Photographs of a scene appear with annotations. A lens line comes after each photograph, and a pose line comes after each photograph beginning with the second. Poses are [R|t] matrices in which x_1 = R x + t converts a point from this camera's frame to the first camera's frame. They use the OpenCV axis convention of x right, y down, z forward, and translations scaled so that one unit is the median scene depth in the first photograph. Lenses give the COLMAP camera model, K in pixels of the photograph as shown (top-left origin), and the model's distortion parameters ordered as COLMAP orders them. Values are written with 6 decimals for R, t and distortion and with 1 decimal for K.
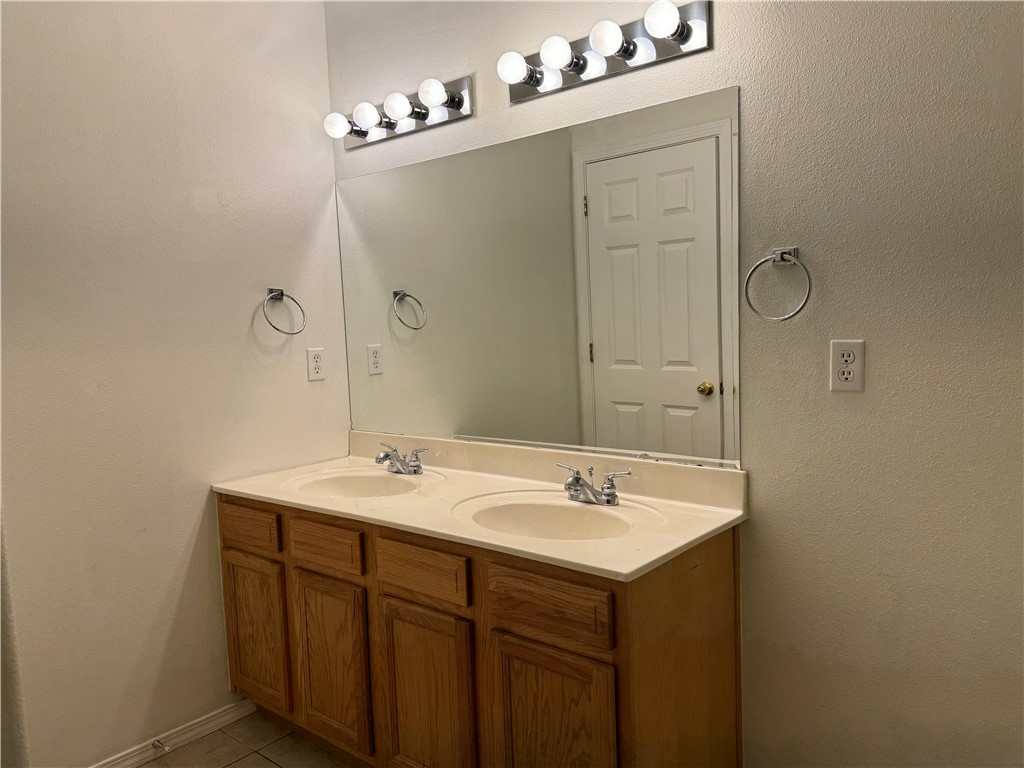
lens RADIAL K [[745.3, 0, 515.5], [0, 745.3, 387.5], [0, 0, 1]] dist [0.041112, -0.034169]
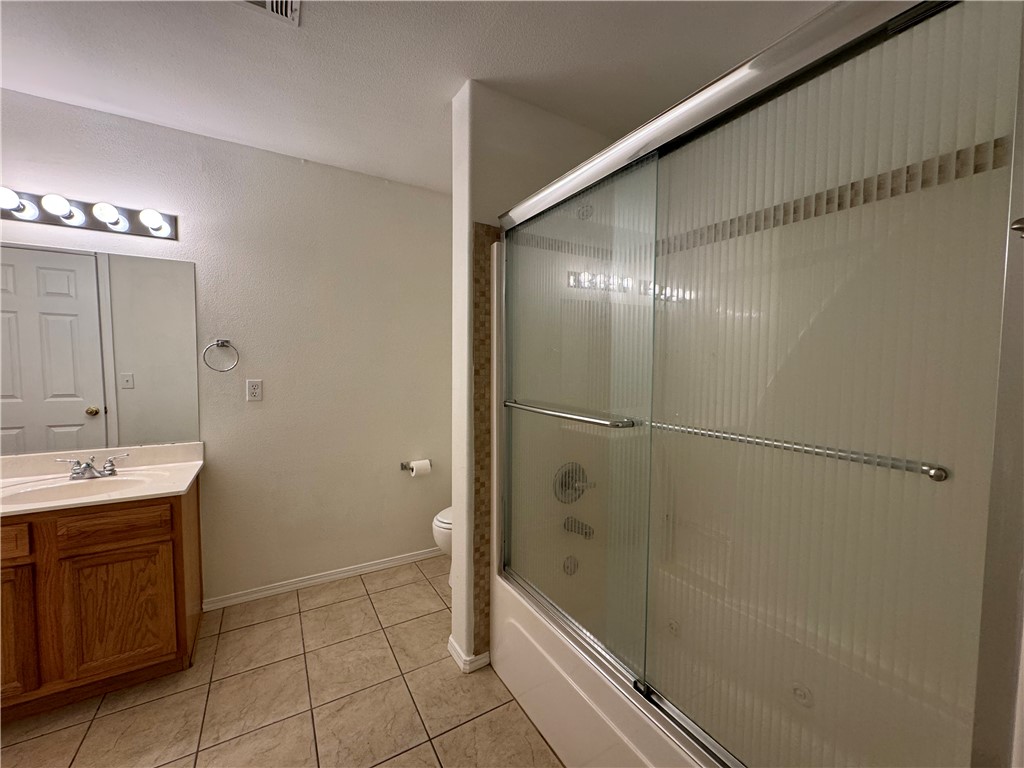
lens RADIAL K [[412.0, 0, 513.5], [0, 412.0, 383.8], [0, 0, 1]] dist [-0.001087, 0.000455]
pose [[0.342774, -0.018330, 0.939239, -0.509529], [0.065276, 0.997858, -0.004348, 0.010798], [-0.937147, 0.062800, 0.343236, -0.243046]]
